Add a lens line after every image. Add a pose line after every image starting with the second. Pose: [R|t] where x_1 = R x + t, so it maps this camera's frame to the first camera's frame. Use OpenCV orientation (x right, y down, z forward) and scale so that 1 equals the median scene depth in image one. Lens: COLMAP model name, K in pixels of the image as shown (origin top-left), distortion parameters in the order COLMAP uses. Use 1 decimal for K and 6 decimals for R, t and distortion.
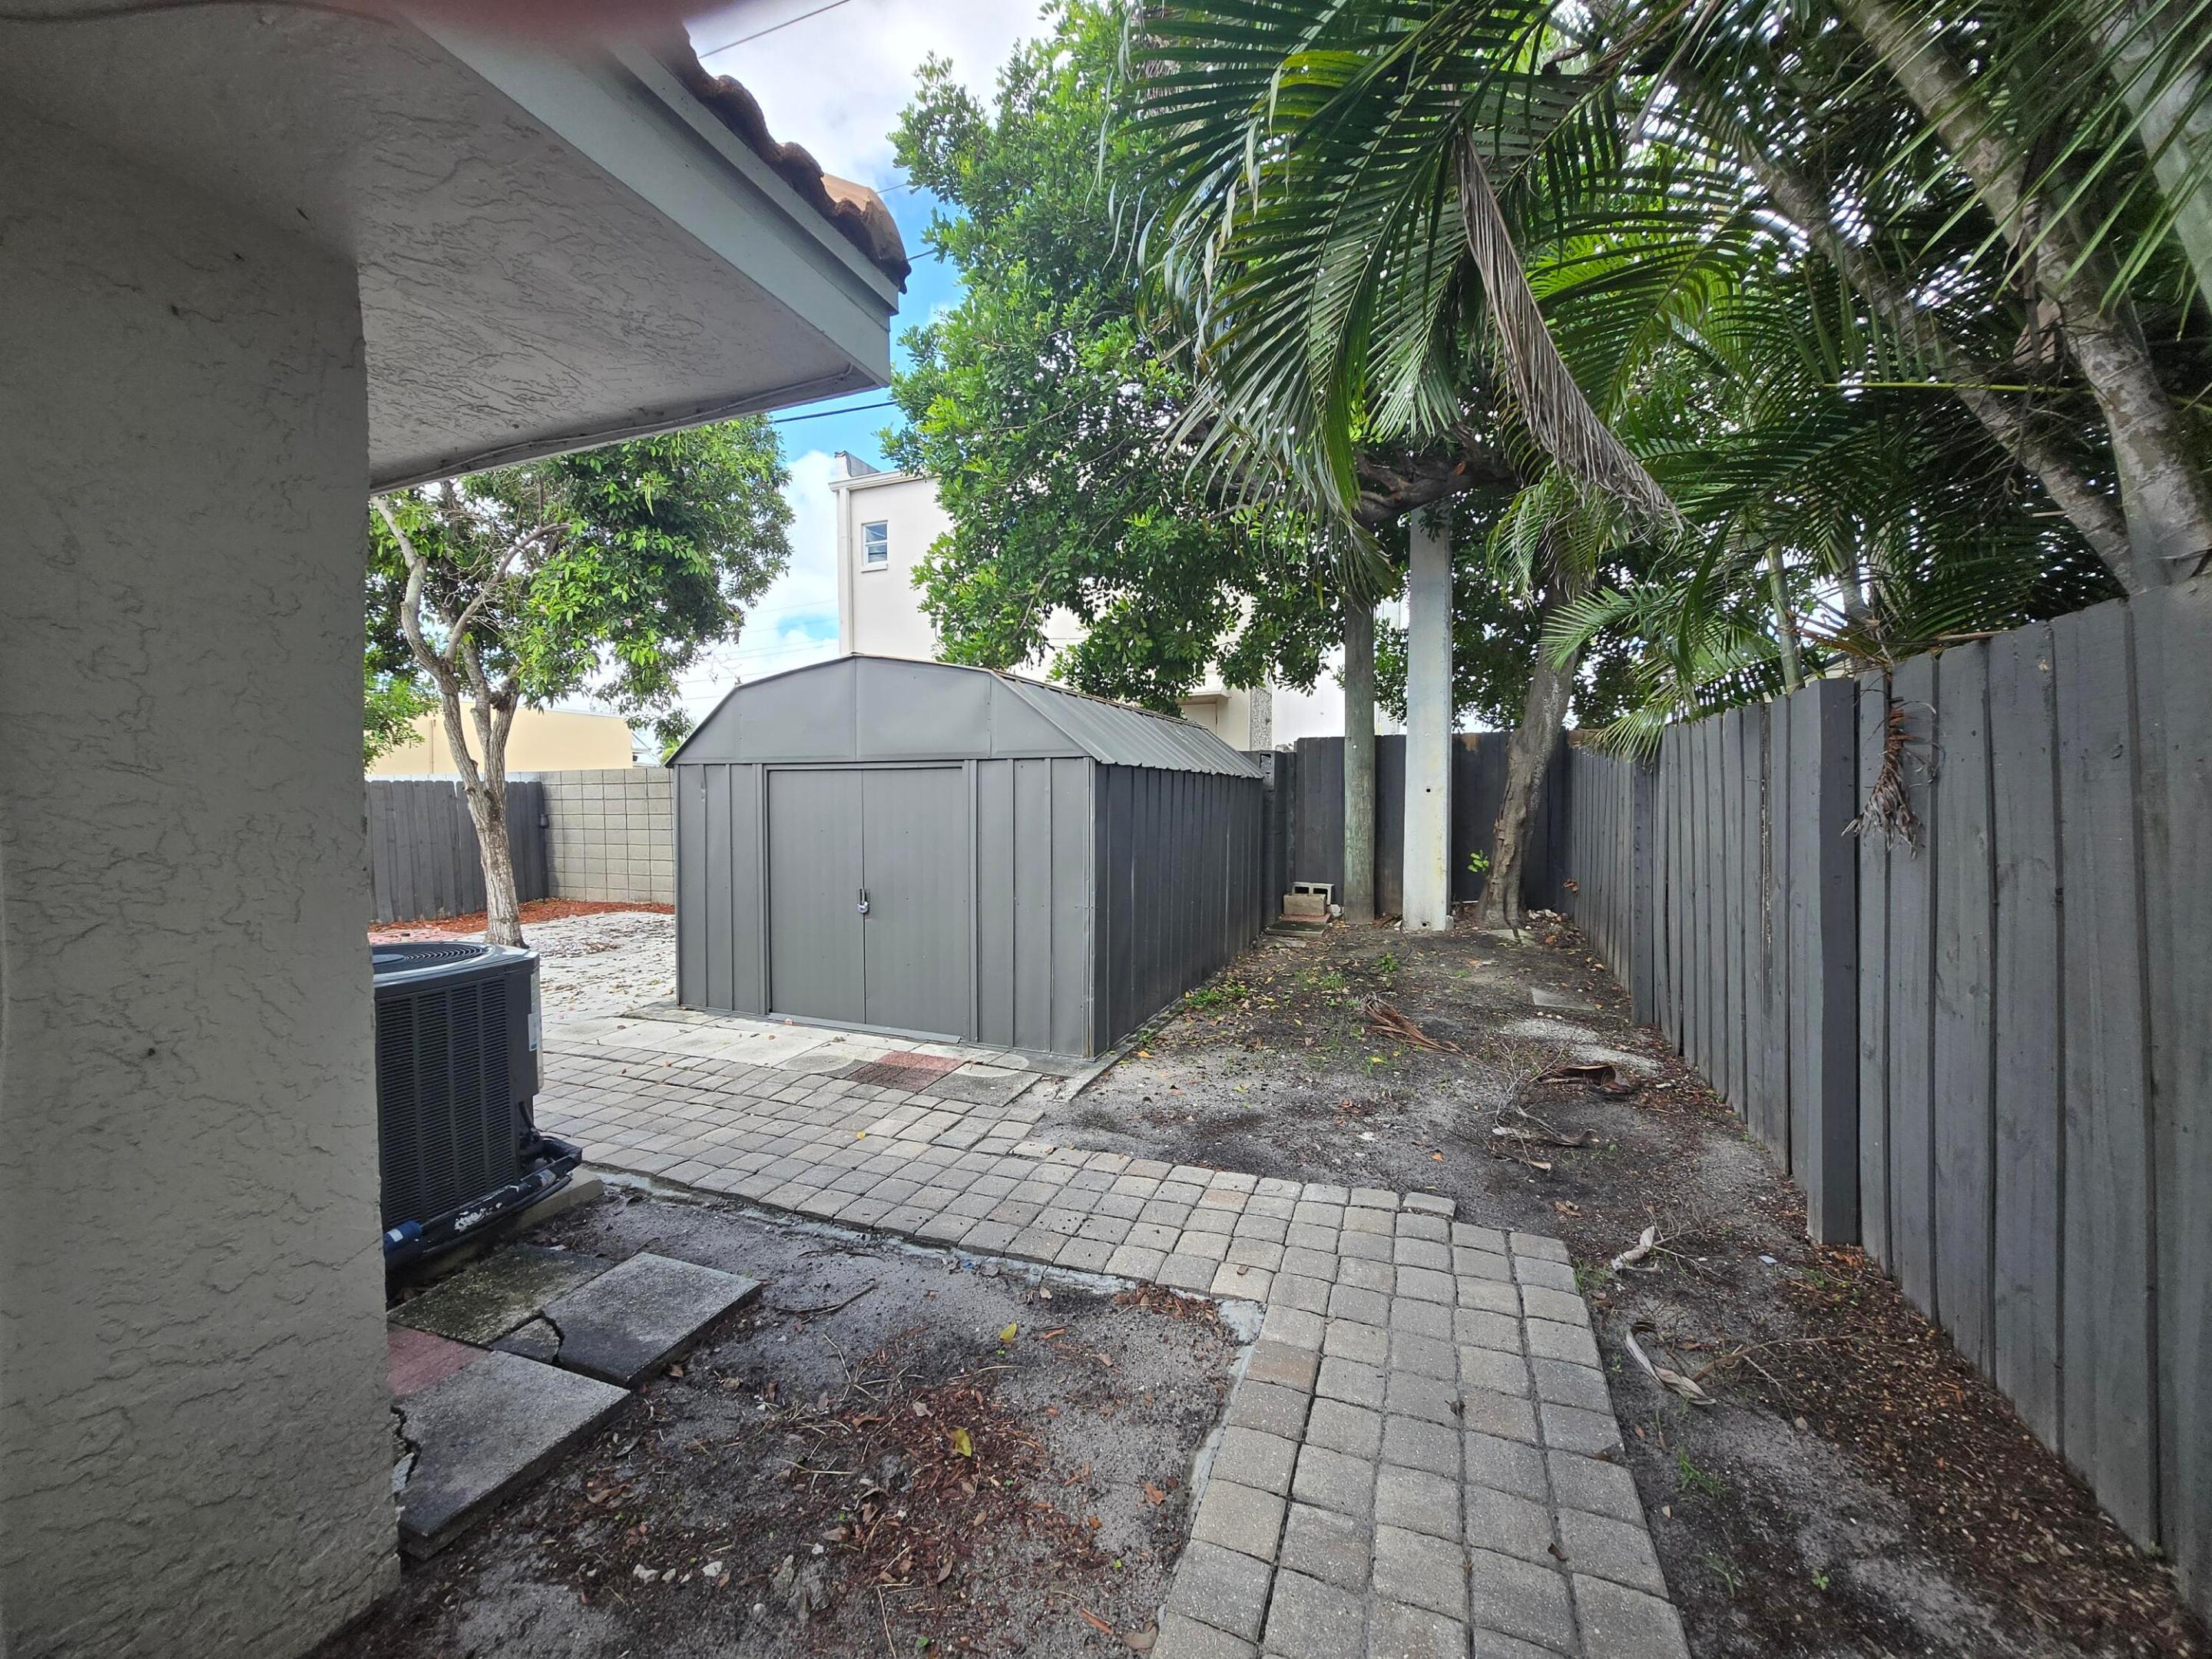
lens RADIAL K [[864.8, 0, 1096.6], [0, 864.8, 818.7], [0, 0, 1]] dist [-0.000749, -0.000711]
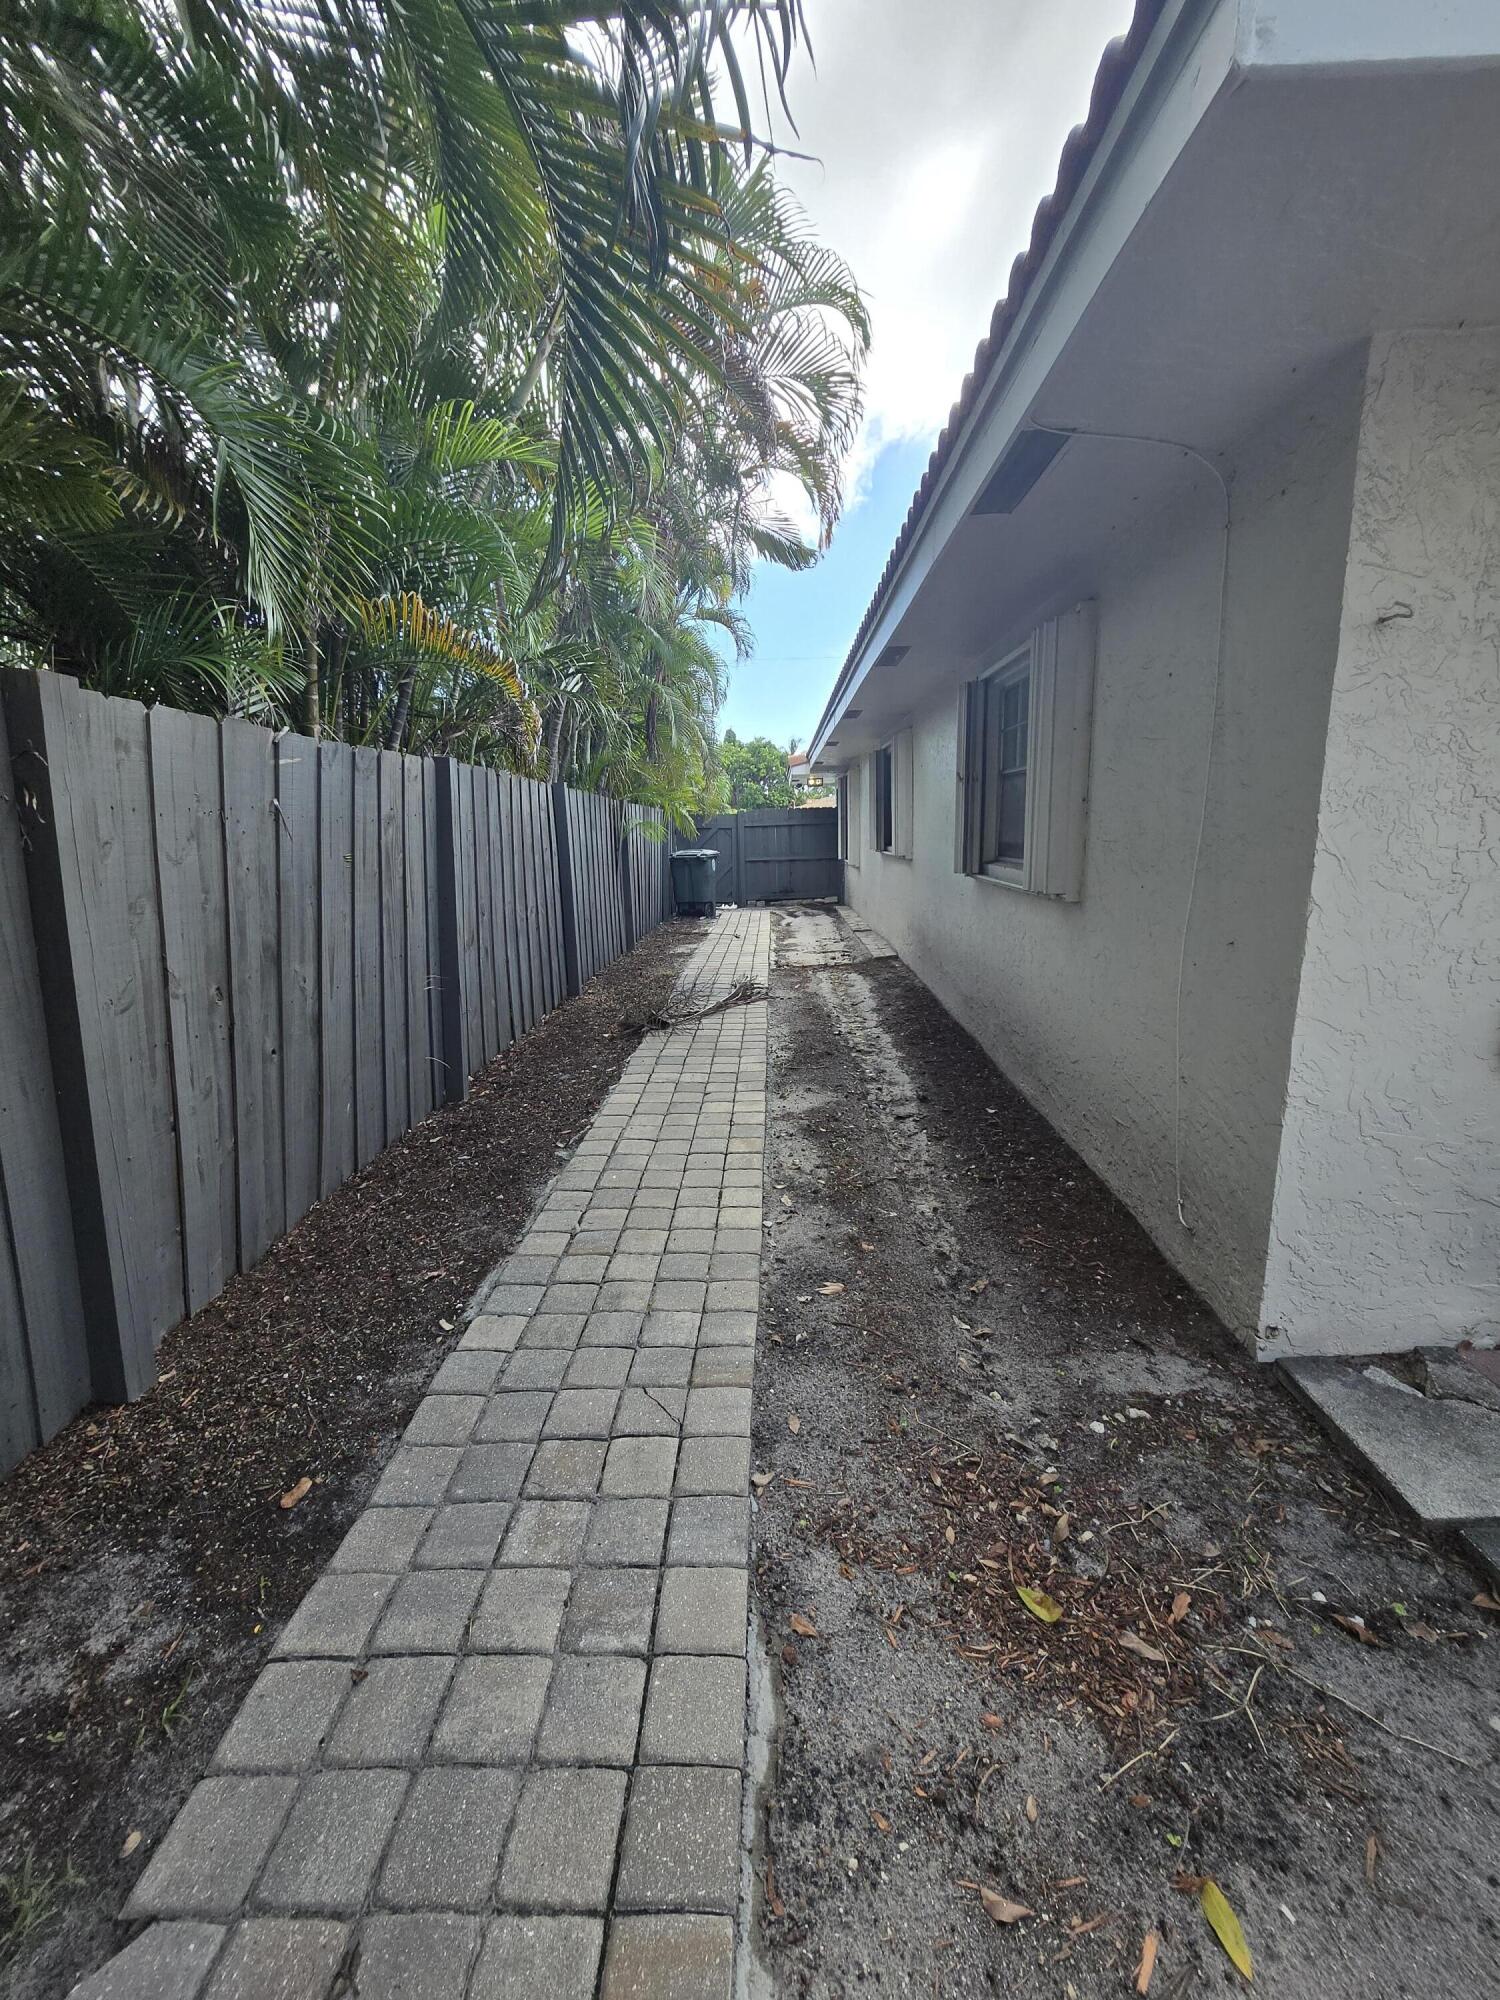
lens RADIAL K [[781.9, 0, 755.0], [0, 781.9, 999.8], [0, 0, 1]] dist [-0.000749, -0.000711]
pose [[-0.935723, 0.100437, -0.338135, 0.309174], [0.016872, 0.970253, 0.241505, -0.020463], [0.352332, 0.220277, -0.909582, 1.531116]]
